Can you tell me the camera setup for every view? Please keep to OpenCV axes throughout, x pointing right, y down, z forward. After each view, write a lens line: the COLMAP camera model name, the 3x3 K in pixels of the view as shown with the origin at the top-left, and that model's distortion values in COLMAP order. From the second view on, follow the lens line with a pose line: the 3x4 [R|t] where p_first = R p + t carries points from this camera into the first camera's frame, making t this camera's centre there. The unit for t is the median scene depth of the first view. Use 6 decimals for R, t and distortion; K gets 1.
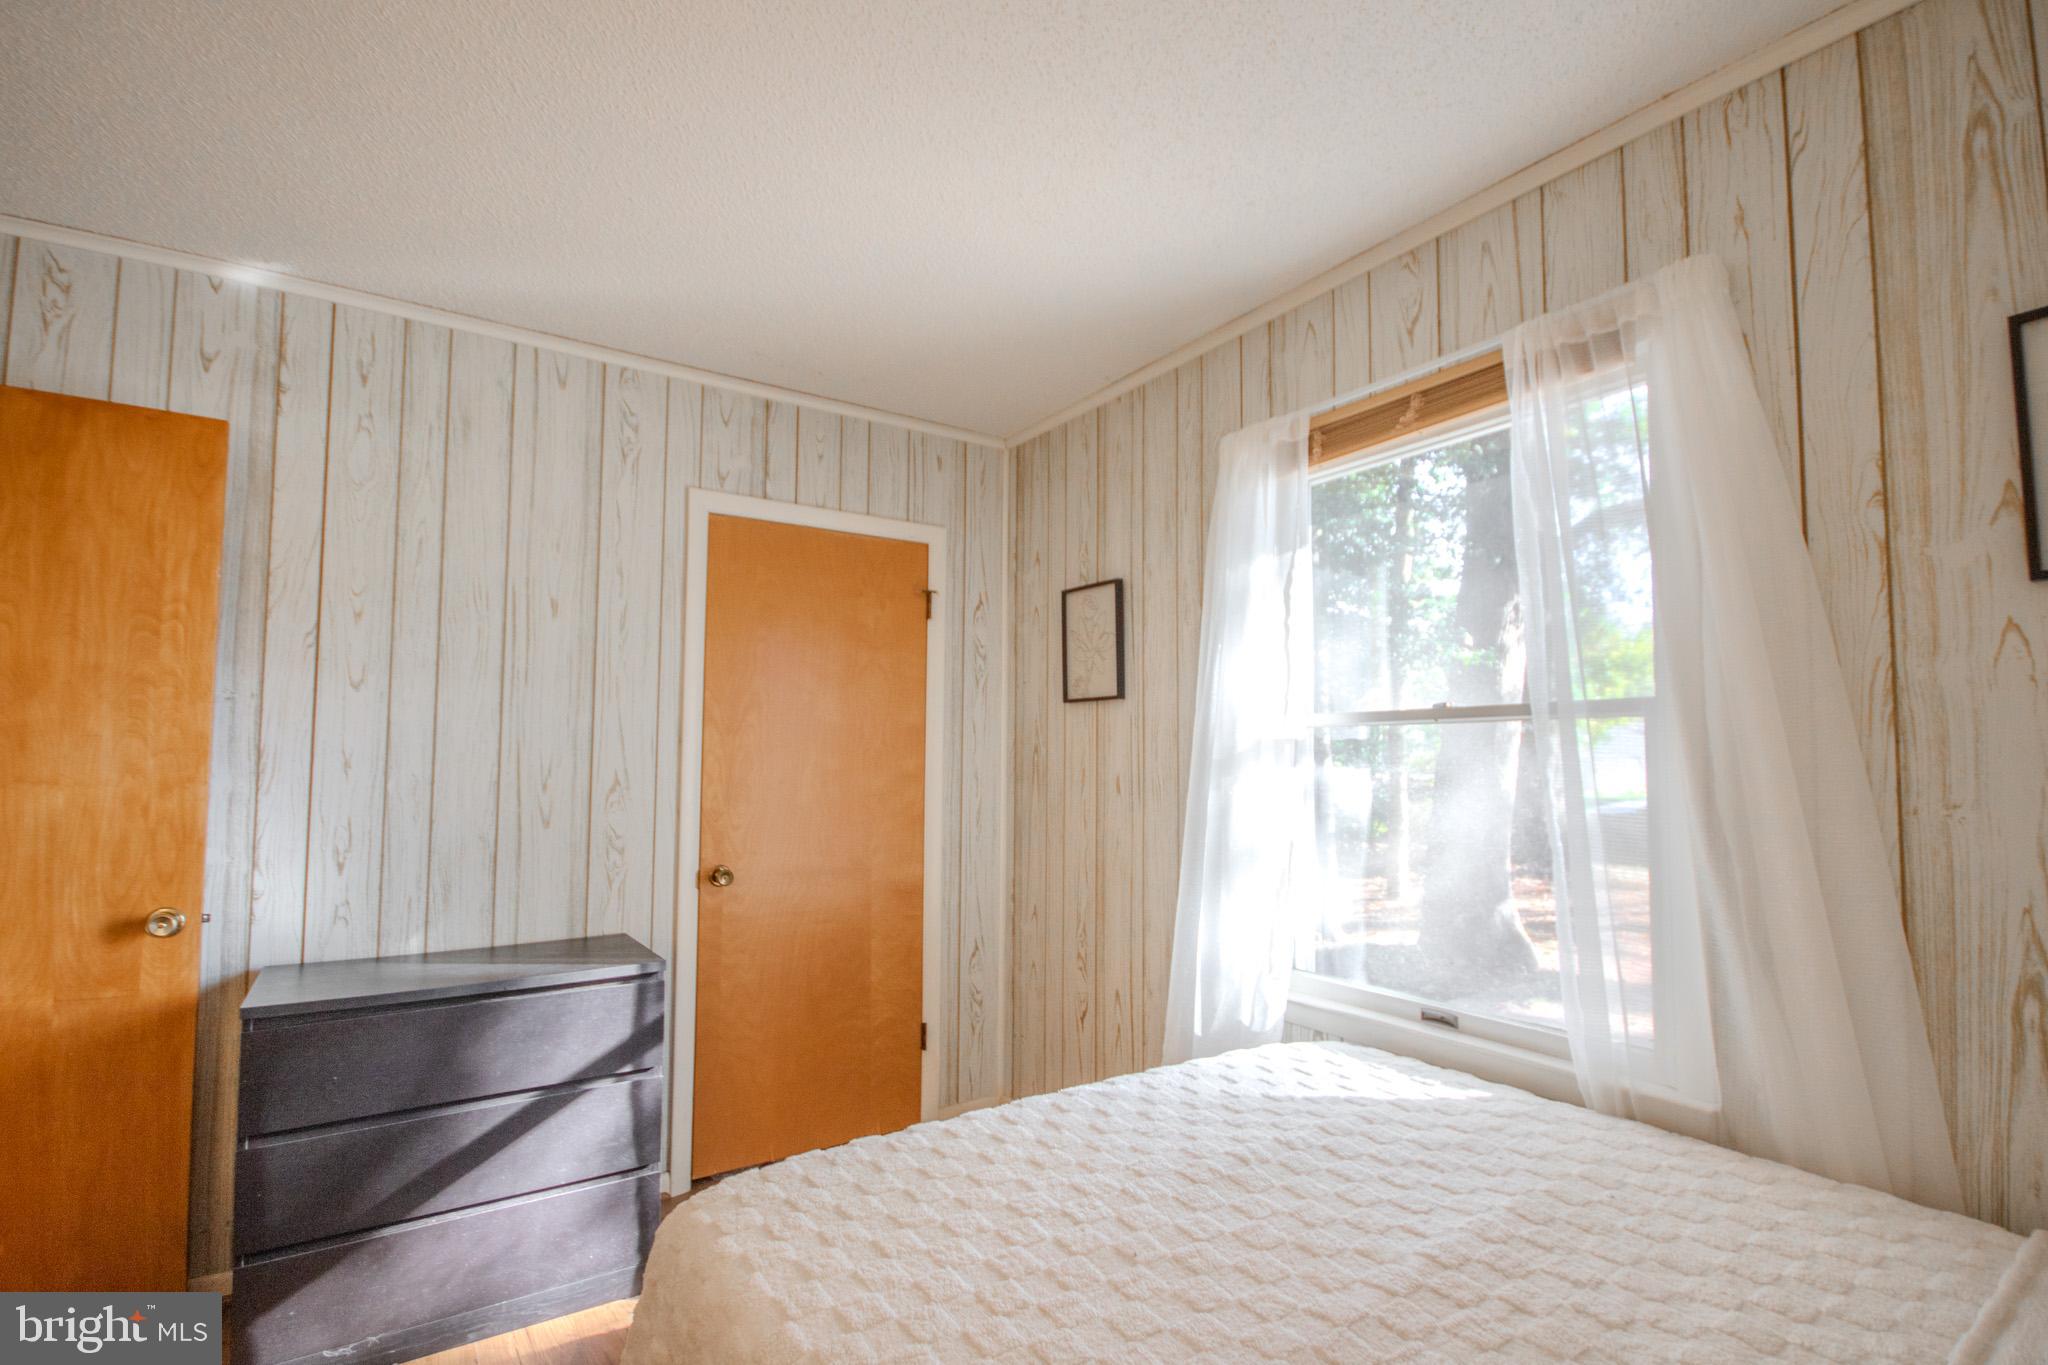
lens RADIAL K [[961.5, 0, 1032.7], [0, 961.5, 712.5], [0, 0, 1]] dist [0.004325, -0.007886]
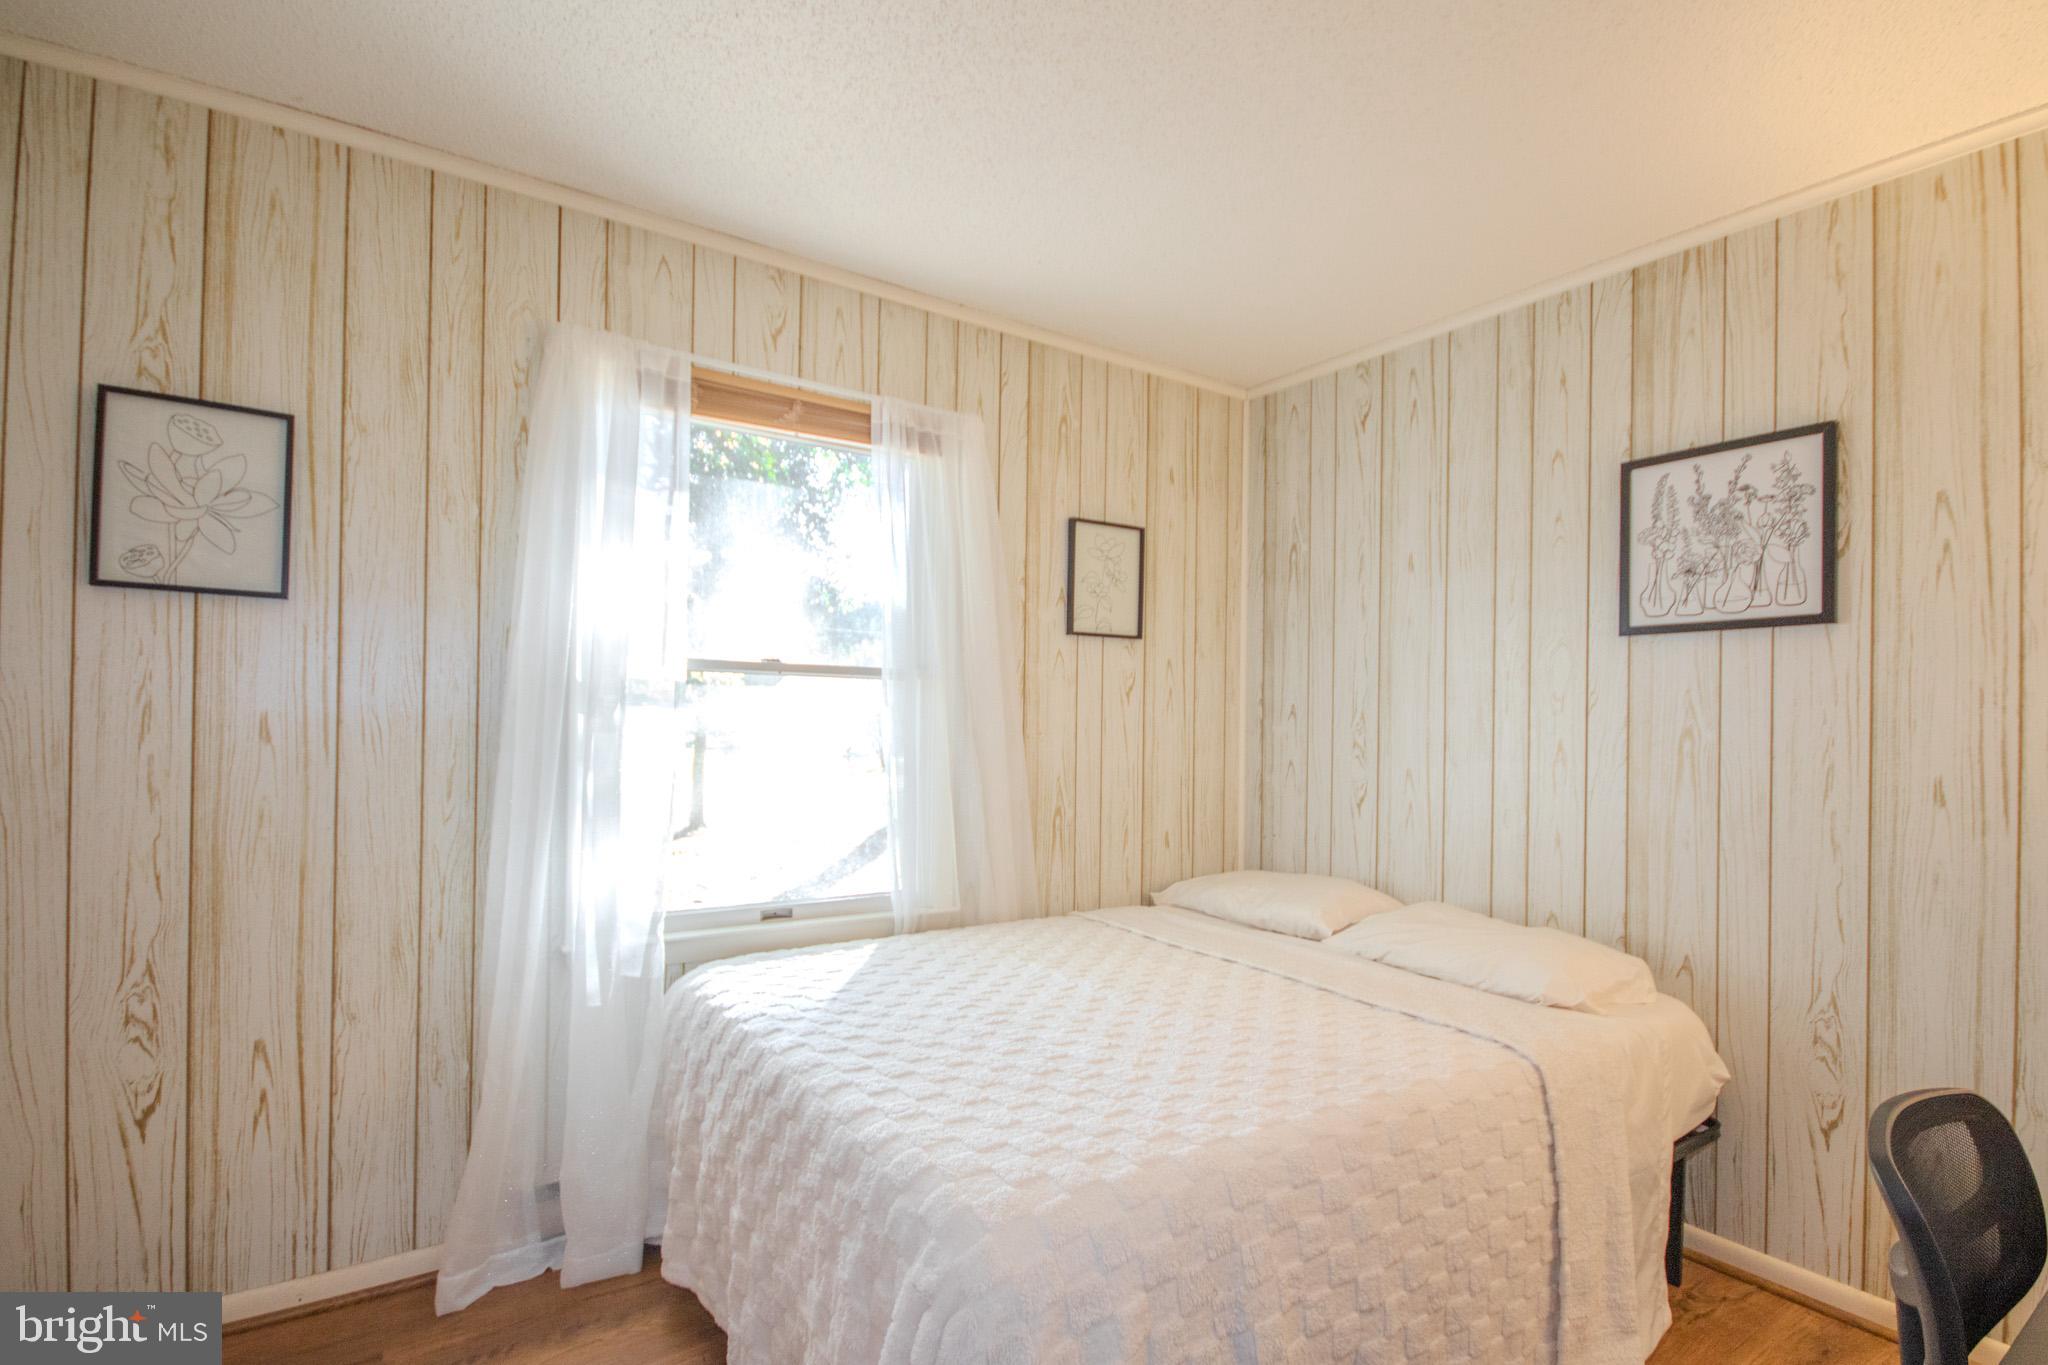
lens RADIAL K [[961.5, 0, 1032.7], [0, 961.5, 712.5], [0, 0, 1]] dist [0.004325, -0.007886]
pose [[-0.006622, 0.012565, 0.999899, -0.916621], [-0.068649, 0.997556, -0.012990, 0.061079], [-0.997619, -0.068729, -0.005744, 0.787759]]
